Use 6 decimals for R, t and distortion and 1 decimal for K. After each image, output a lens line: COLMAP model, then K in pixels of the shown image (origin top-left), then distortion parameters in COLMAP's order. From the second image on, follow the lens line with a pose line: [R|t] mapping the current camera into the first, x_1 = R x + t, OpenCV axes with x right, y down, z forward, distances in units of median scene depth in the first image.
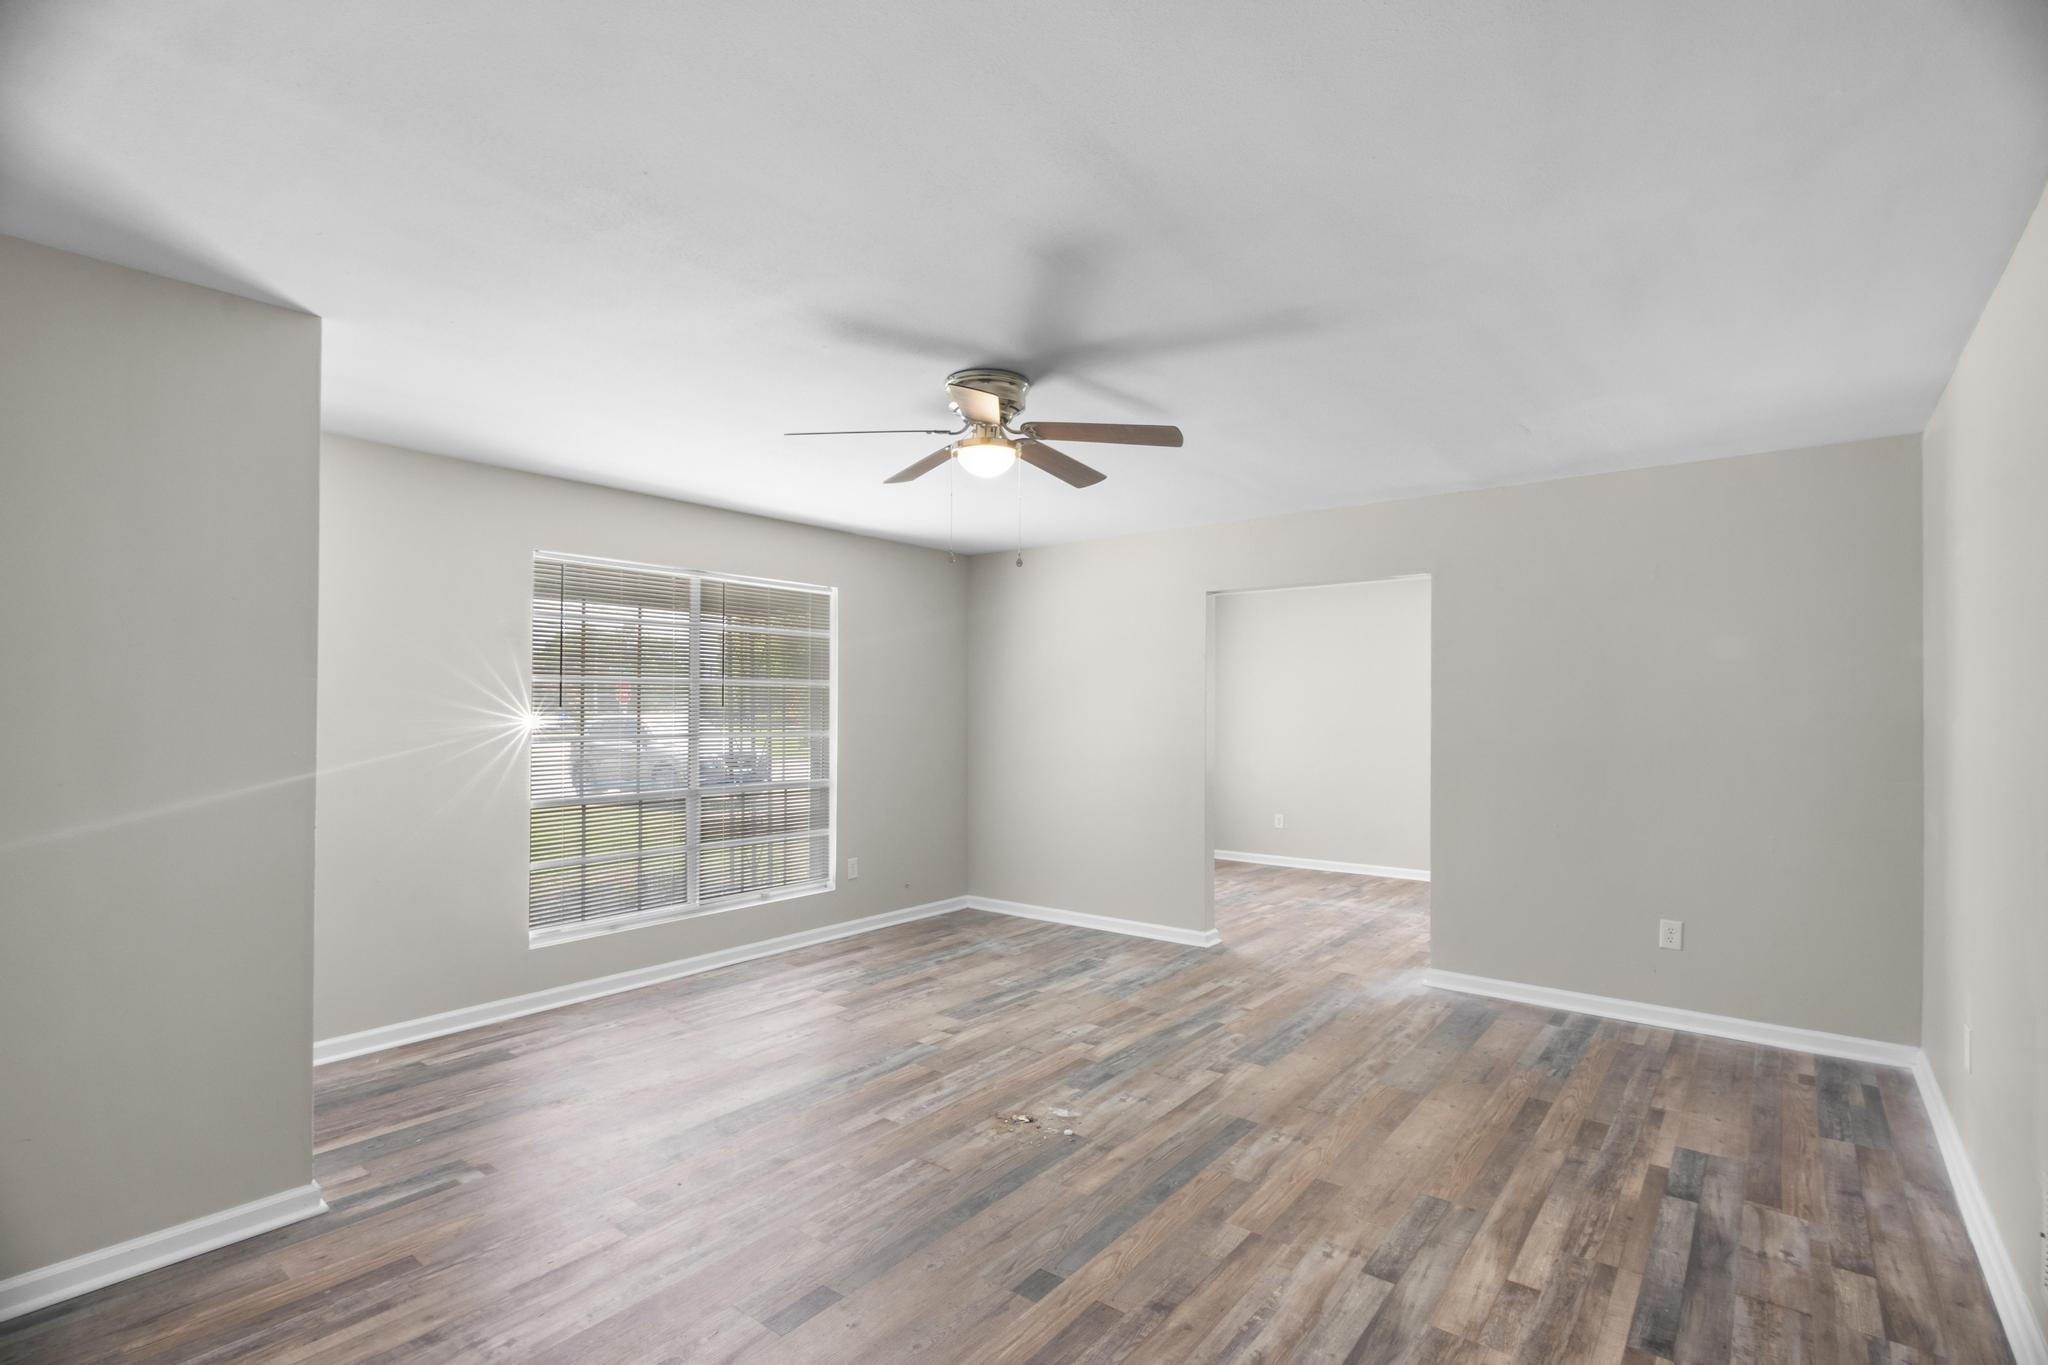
lens RADIAL K [[963.7, 0, 1020.2], [0, 963.7, 689.1], [0, 0, 1]] dist [0.011477, -0.006504]
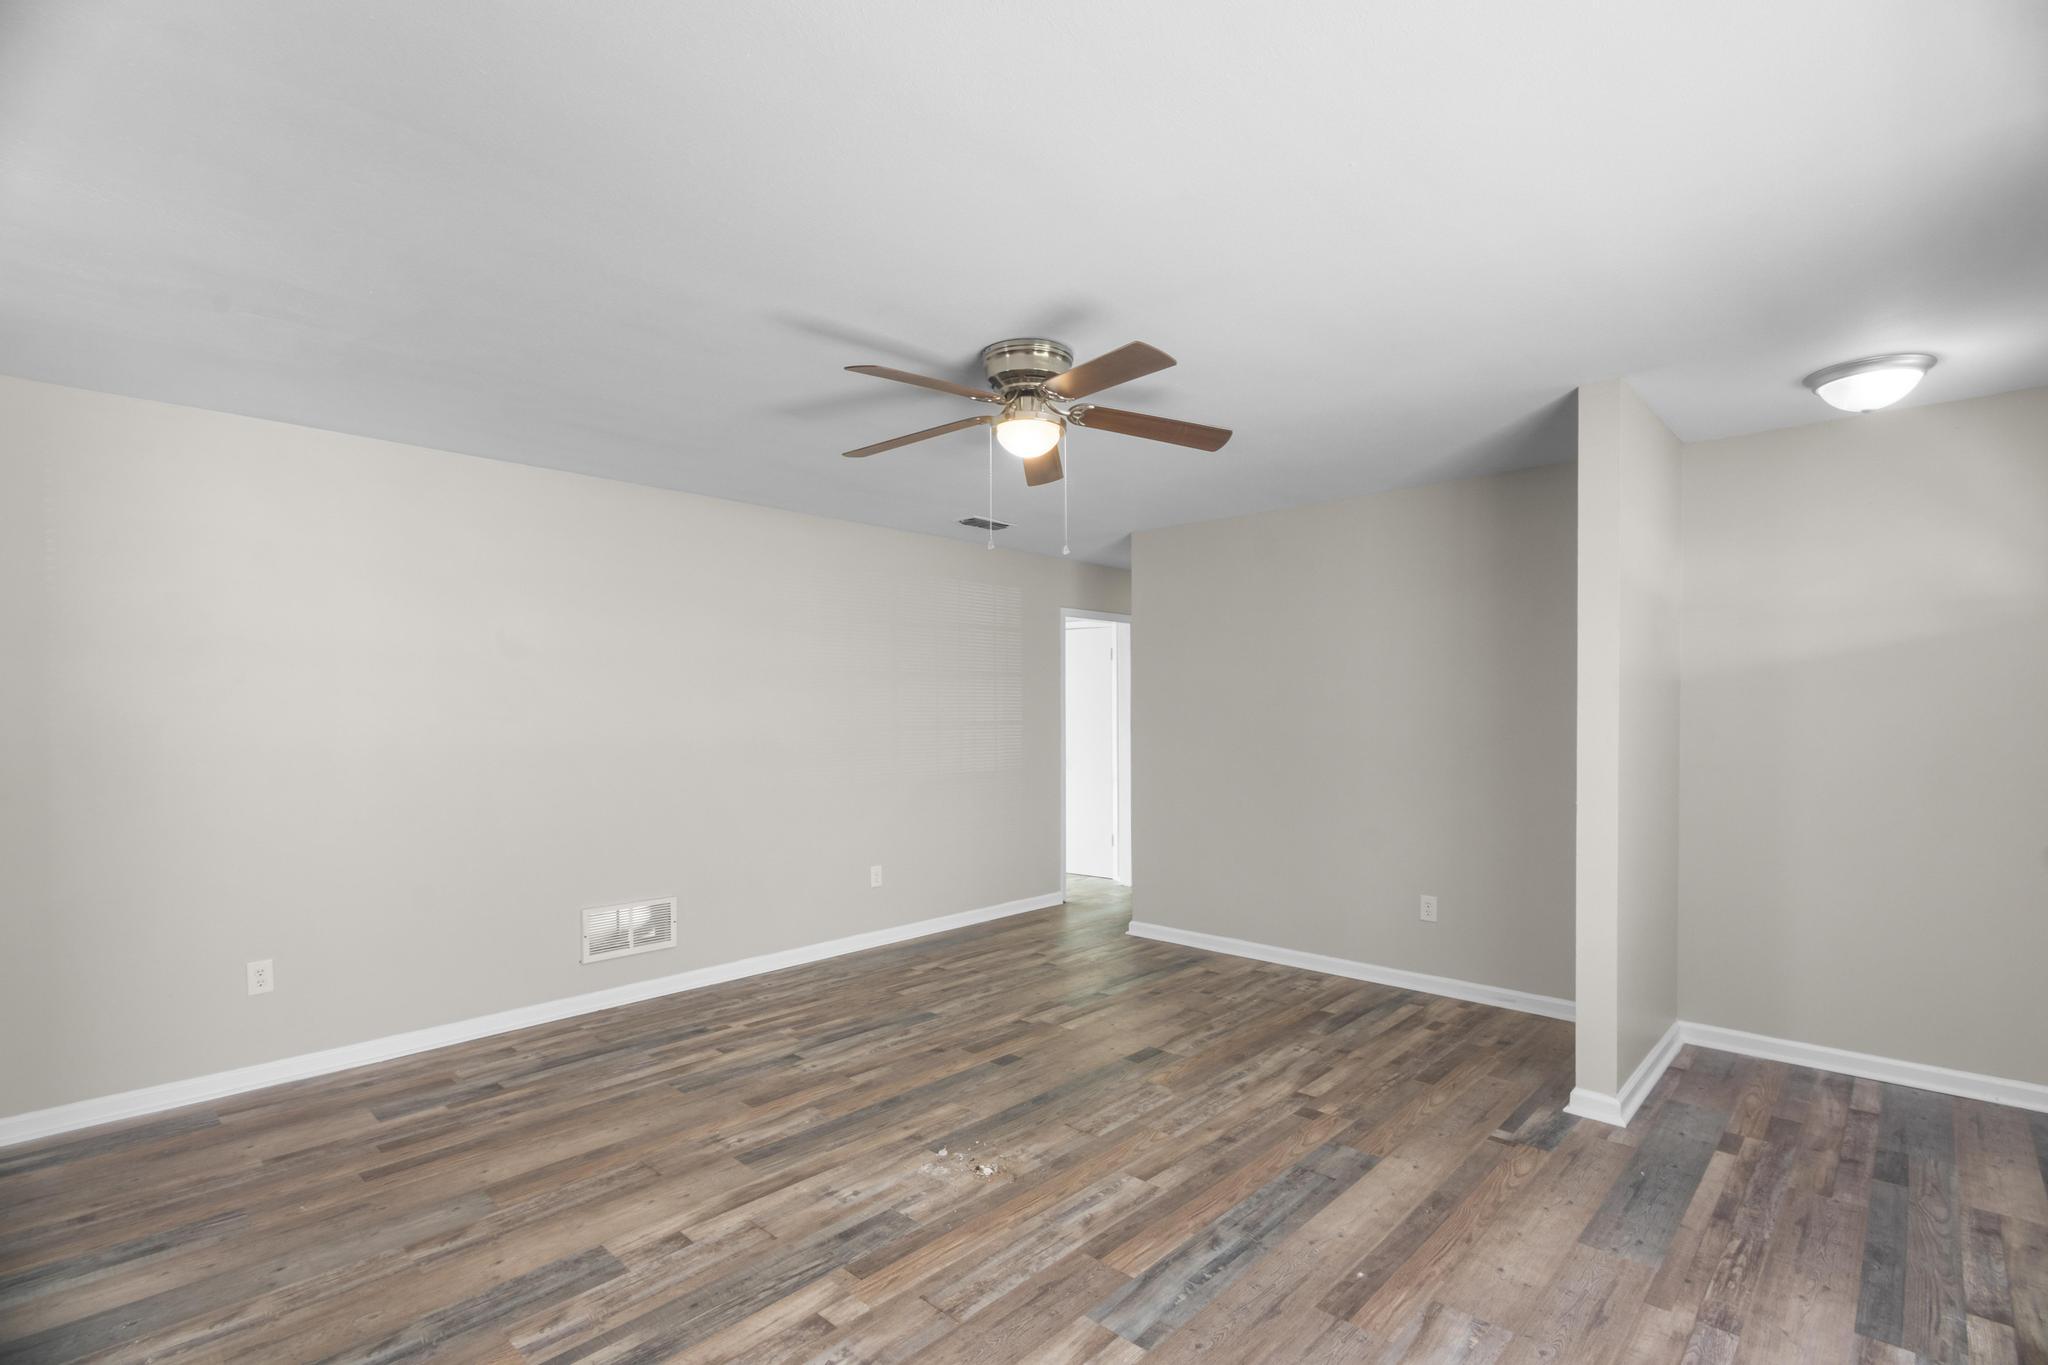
lens RADIAL K [[963.7, 0, 1027.1], [0, 963.7, 682.4], [0, 0, 1]] dist [0.011477, -0.006504]
pose [[-0.996795, 0.004517, 0.079871, -0.111388], [0.000546, 0.998765, -0.049678, 0.043838], [-0.079997, -0.049476, -0.995567, 1.970744]]
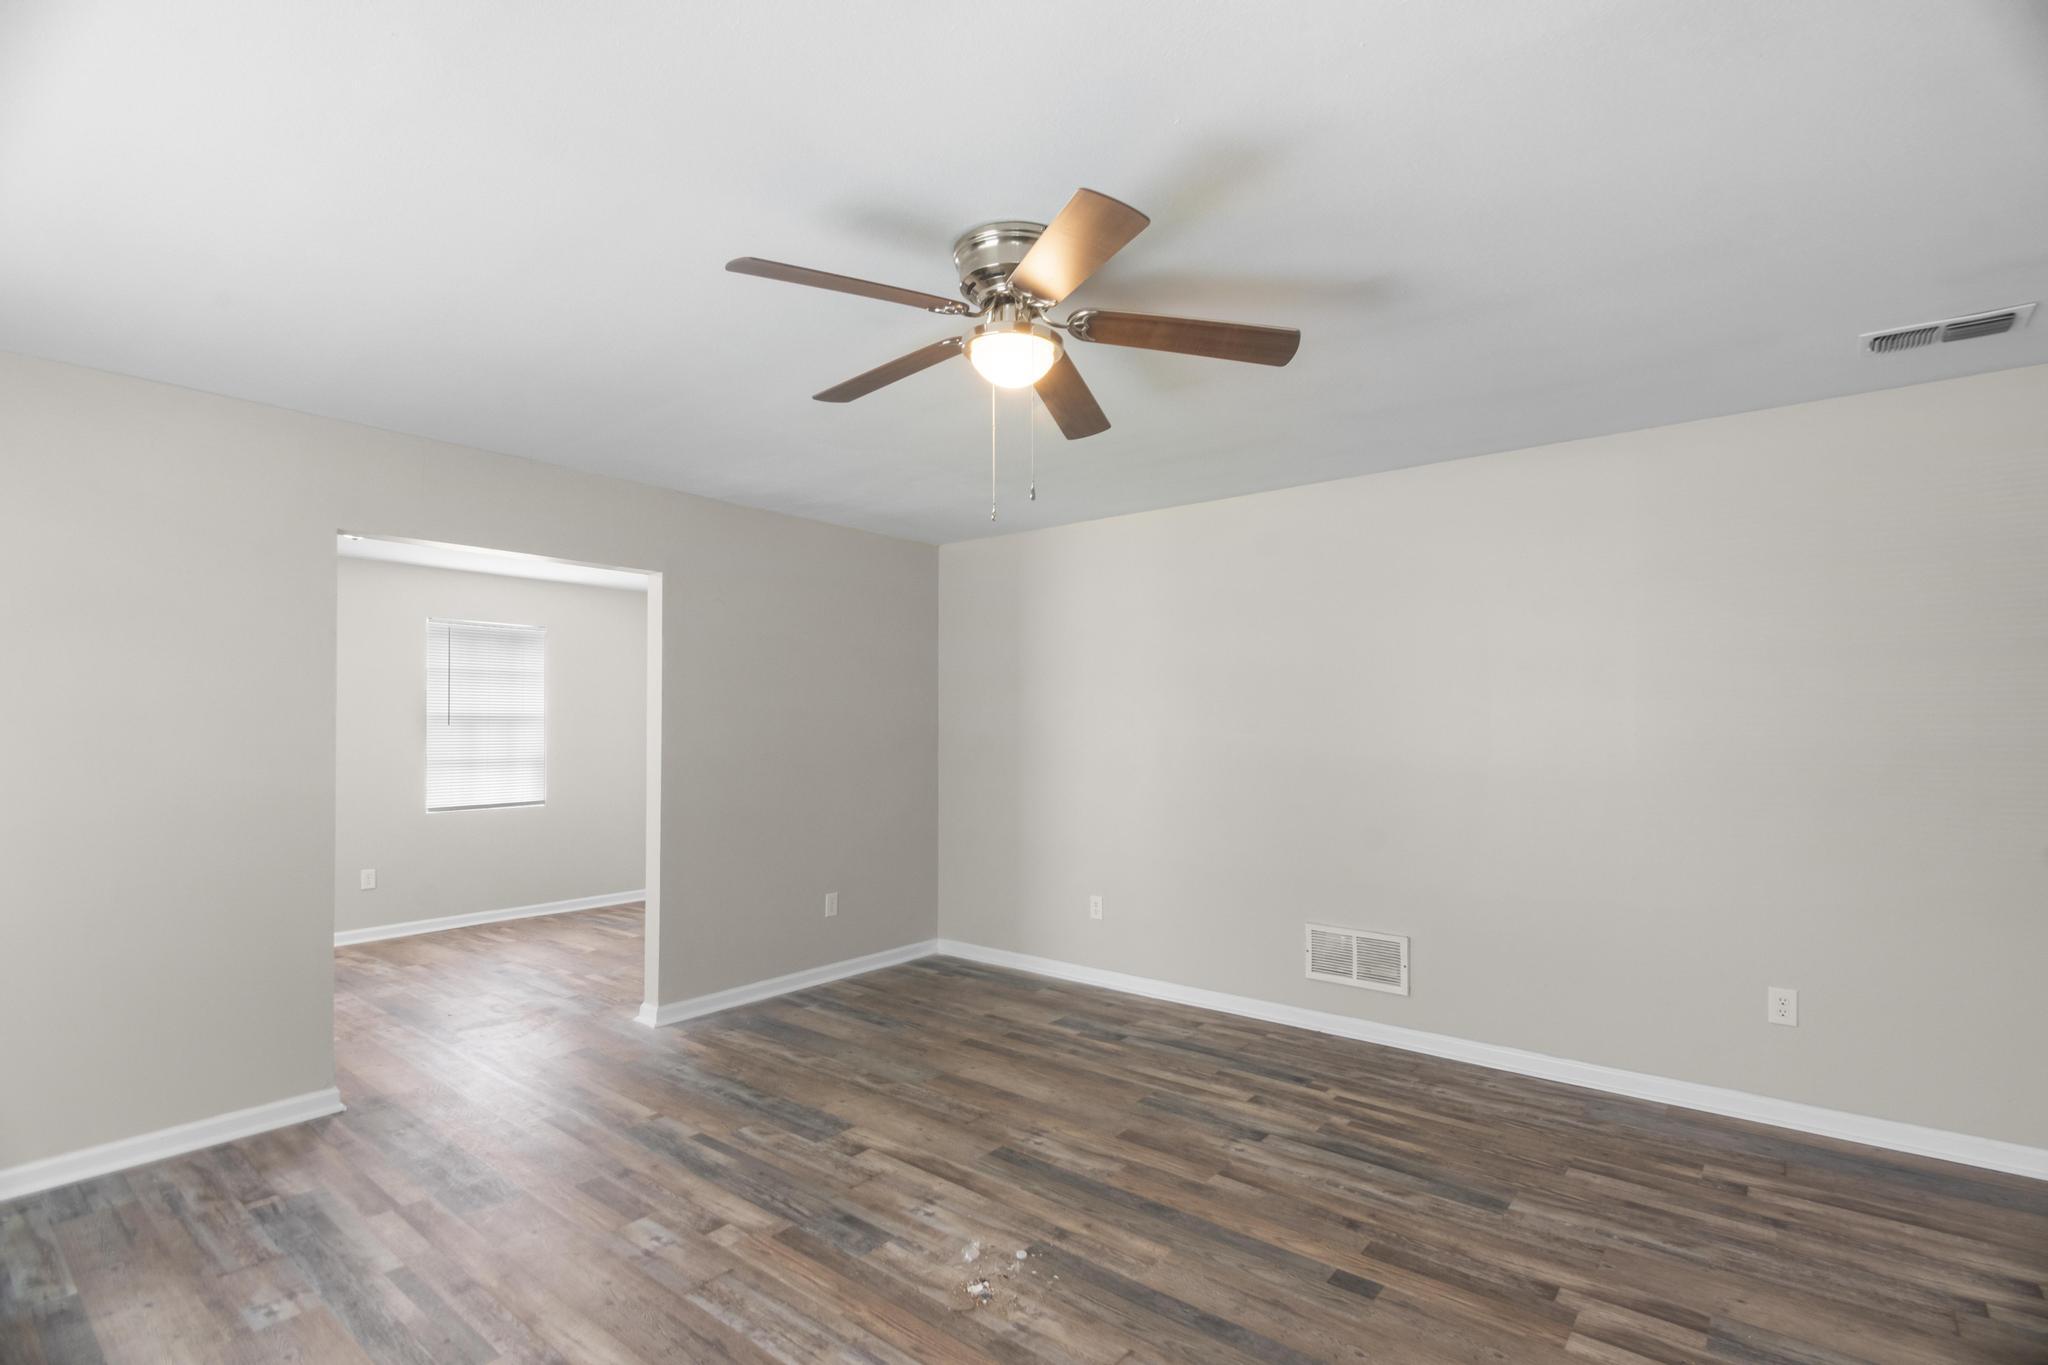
lens RADIAL K [[963.7, 0, 1027.6], [0, 963.7, 695.6], [0, 0, 1]] dist [0.011477, -0.006504]
pose [[0.009085, 0.028429, 0.999555, -0.759149], [-0.019337, 0.999414, -0.028250, 0.022781], [-0.999772, -0.019072, 0.009630, 1.000035]]
